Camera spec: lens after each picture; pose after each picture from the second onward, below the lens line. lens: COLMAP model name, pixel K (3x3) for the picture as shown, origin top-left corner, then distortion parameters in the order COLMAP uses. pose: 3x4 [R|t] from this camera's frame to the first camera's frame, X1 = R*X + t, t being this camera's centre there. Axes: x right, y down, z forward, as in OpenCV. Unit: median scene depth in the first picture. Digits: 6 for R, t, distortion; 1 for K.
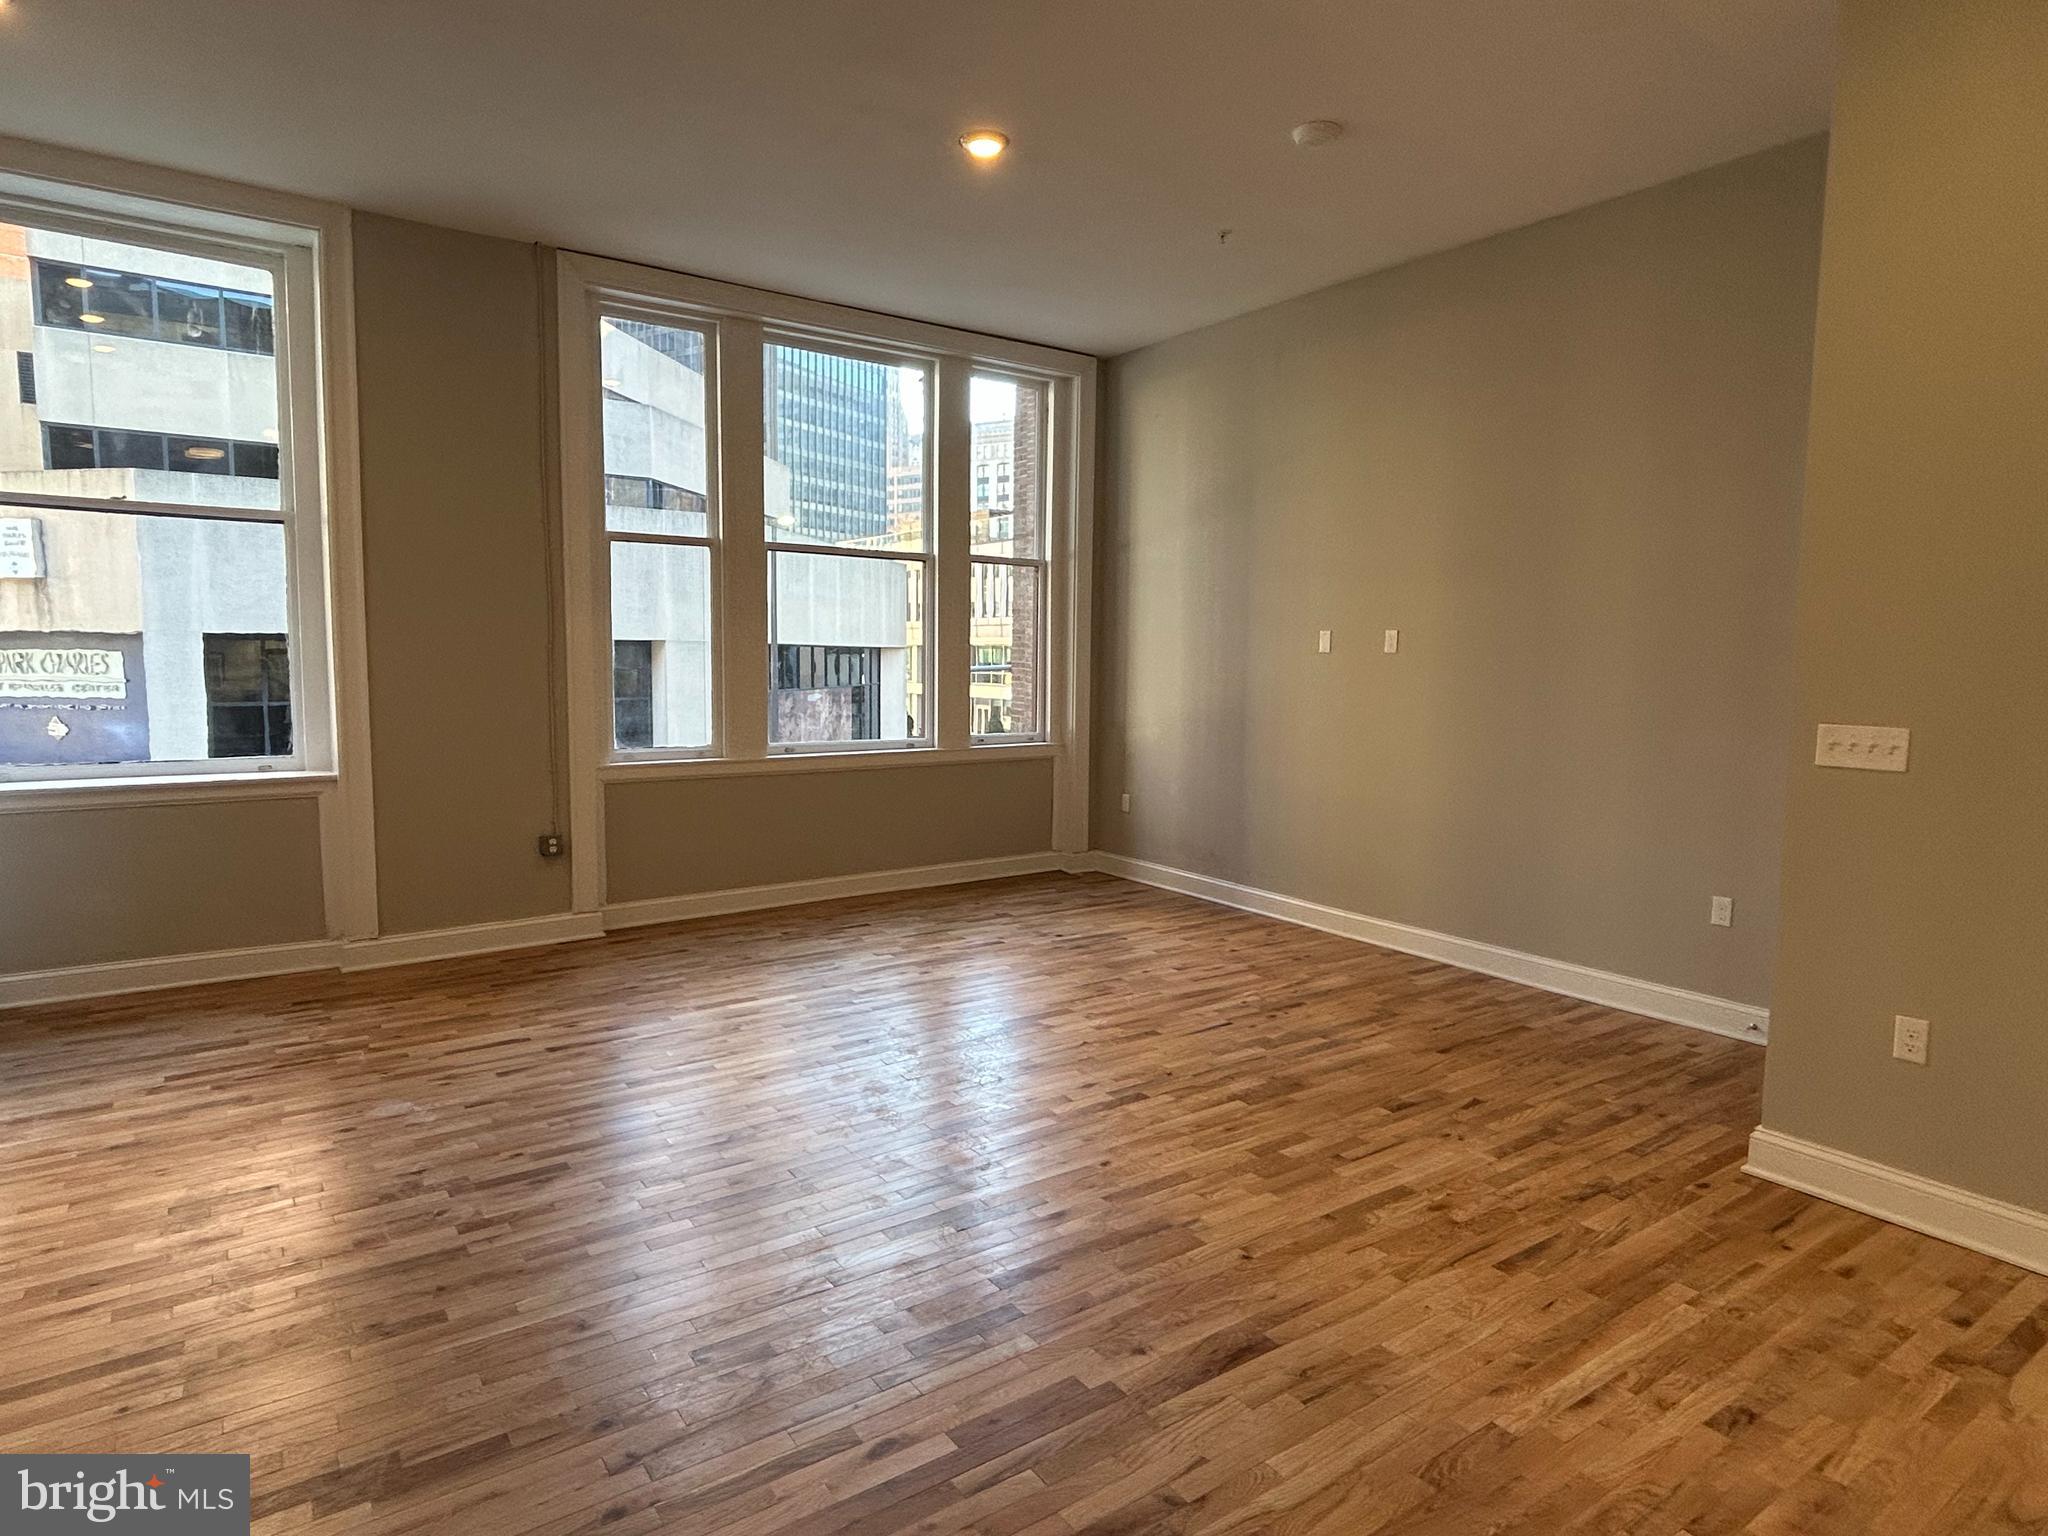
lens RADIAL K [[1158.9, 0, 1020.0], [0, 1158.9, 760.5], [0, 0, 1]] dist [-0.003130, 0.001709]
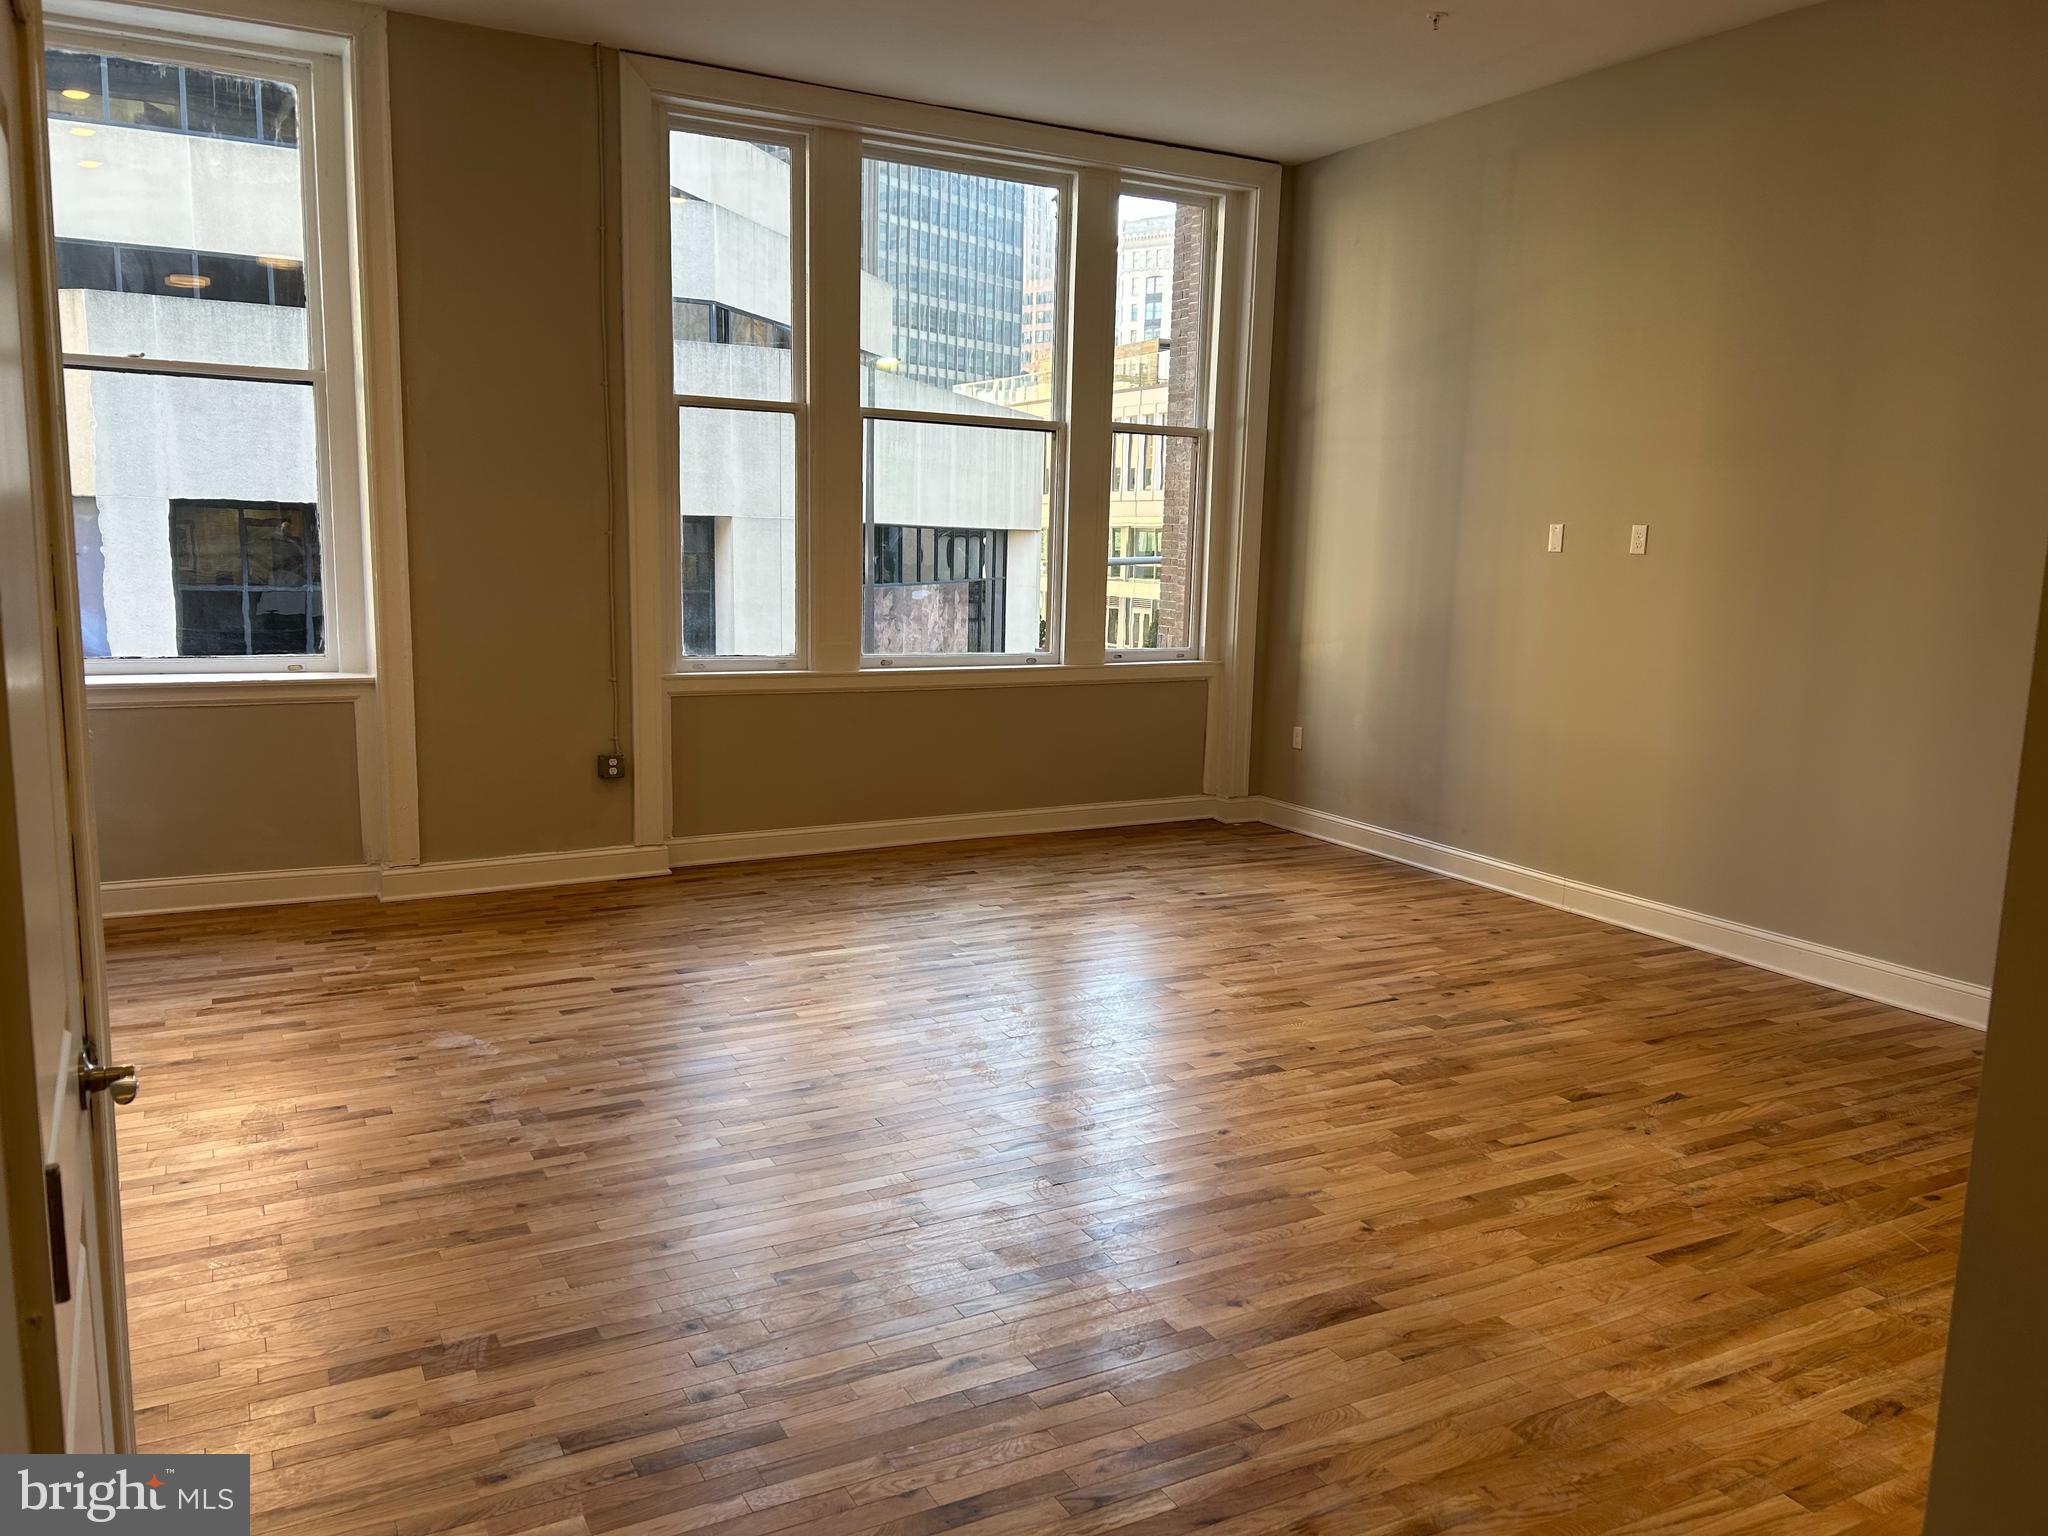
lens RADIAL K [[1543.5, 0, 1024.2], [0, 1543.5, 793.7], [0, 0, 1]] dist [0.078110, -0.100432]
pose [[0.993850, 0.031260, -0.106229, 0.033335], [-0.023520, 0.997029, 0.073346, 0.002581], [0.108206, -0.070396, 0.991633, -0.156433]]
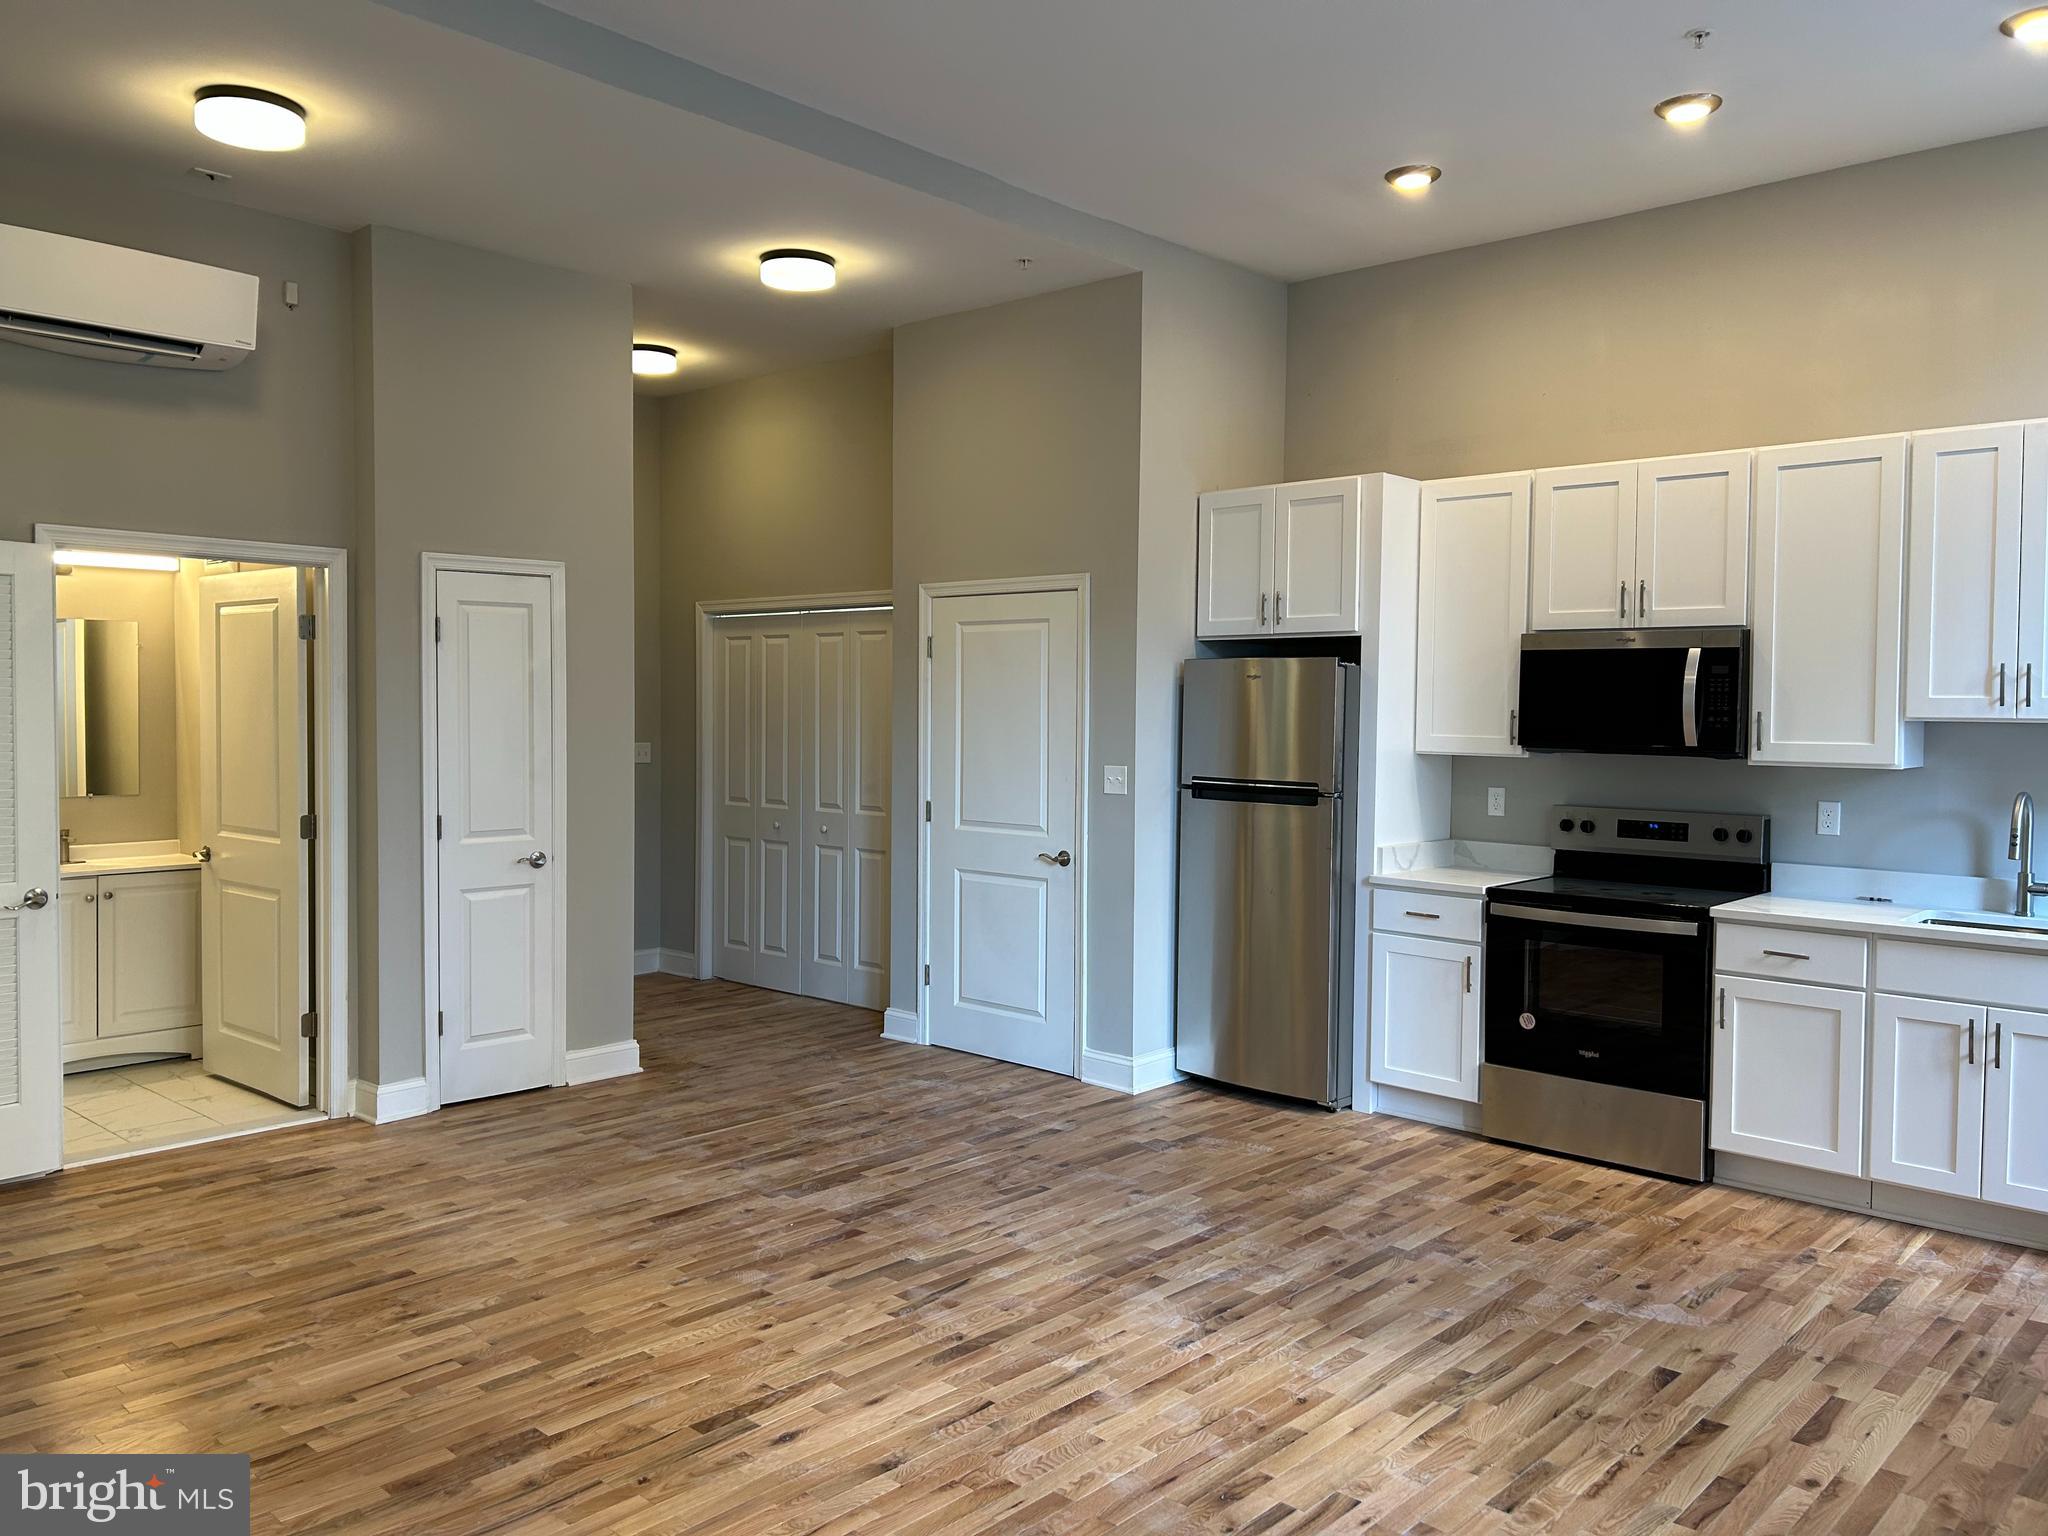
lens RADIAL K [[1528.7, 0, 1006.6], [0, 1528.7, 761.8], [0, 0, 1]] dist [0.057506, -0.043486]
pose [[-0.978924, -0.009011, -0.204027, 0.114489], [-0.035402, 0.991389, 0.126071, -0.179425], [0.201134, 0.130637, -0.970814, 1.751835]]
